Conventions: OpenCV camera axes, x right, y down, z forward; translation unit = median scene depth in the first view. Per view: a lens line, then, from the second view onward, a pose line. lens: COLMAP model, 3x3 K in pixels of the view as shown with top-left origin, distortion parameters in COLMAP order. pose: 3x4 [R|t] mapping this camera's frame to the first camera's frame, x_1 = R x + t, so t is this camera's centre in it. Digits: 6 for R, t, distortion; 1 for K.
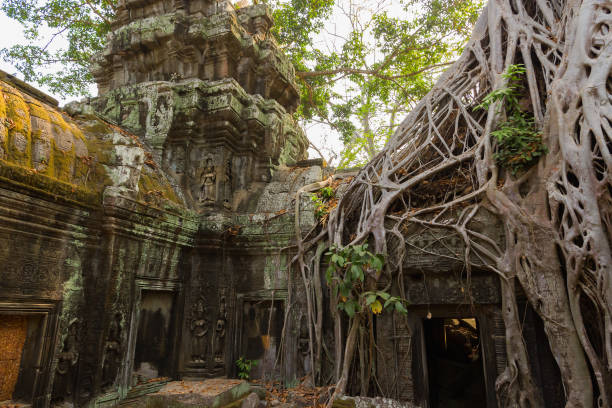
lens RADIAL K [[421.9, 0, 306.2], [0, 421.9, 210.6], [0, 0, 1]] dist [0.012556, -0.008341]
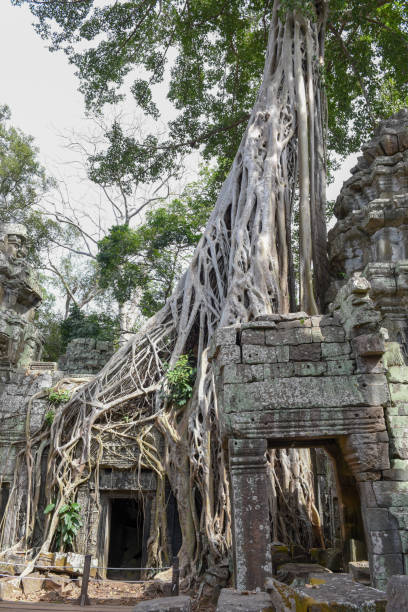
lens RADIAL K [[530.0, 0, 207.3], [0, 530.0, 311.5], [0, 0, 1]] dist [0.007270, 0.000230]
pose [[0.946811, 0.117283, 0.299656, -0.030171], [-0.100927, 0.992460, -0.069548, -0.289900], [-0.305554, 0.035605, 0.951509, -0.860915]]
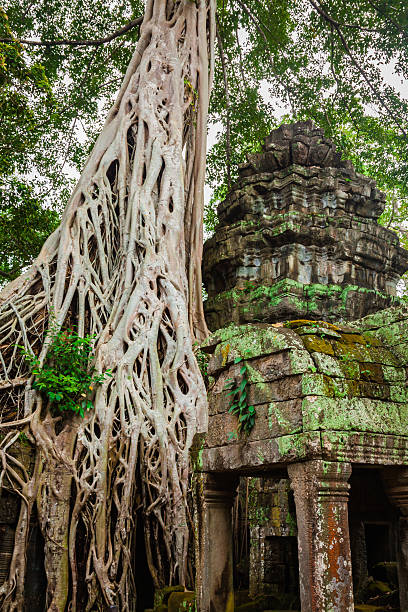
lens RADIAL K [[666.0, 0, 216.4], [0, 666.0, 314.8], [0, 0, 1]] dist [0.020216, 0.000000]
pose [[0.603554, 0.284099, 0.744990, -0.627015], [-0.242009, 0.955560, -0.168336, -0.127648], [-0.759707, -0.078695, 0.645486, -0.459745]]
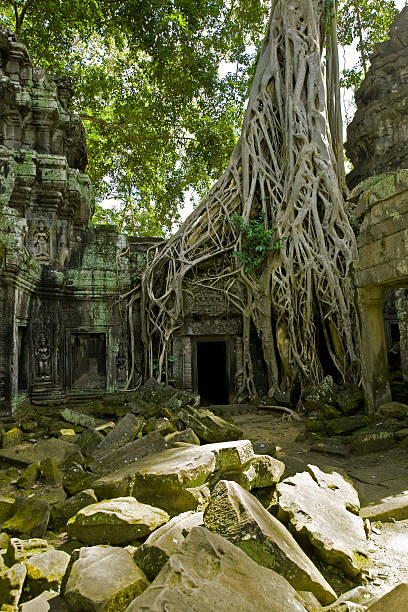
lens RADIAL K [[421.9, 0, 222.7], [0, 421.9, 321.6], [0, 0, 1]] dist [0.012556, -0.008341]
pose [[0.846736, 0.009134, 0.531936, -0.519833], [-0.106353, 0.982577, 0.152421, -0.092091], [-0.521275, -0.185634, 0.832954, -0.418886]]
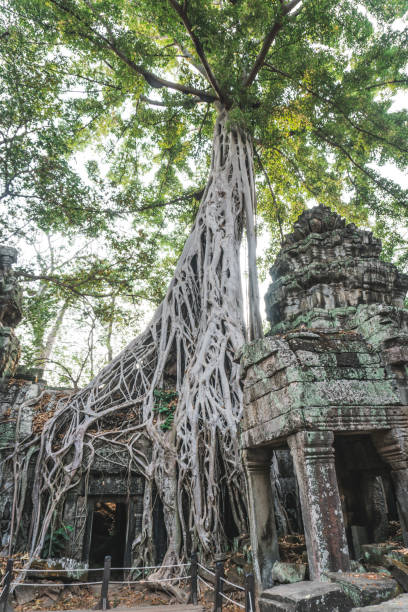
lens RADIAL K [[409.2, 0, 208.8], [0, 409.2, 309.9], [0, 0, 1]] dist [-0.007176, -0.008567]
pose [[0.817265, 0.237828, 0.524895, -0.331856], [-0.137490, 0.965032, -0.223180, -0.151445], [-0.559619, 0.110230, 0.821386, -0.530464]]
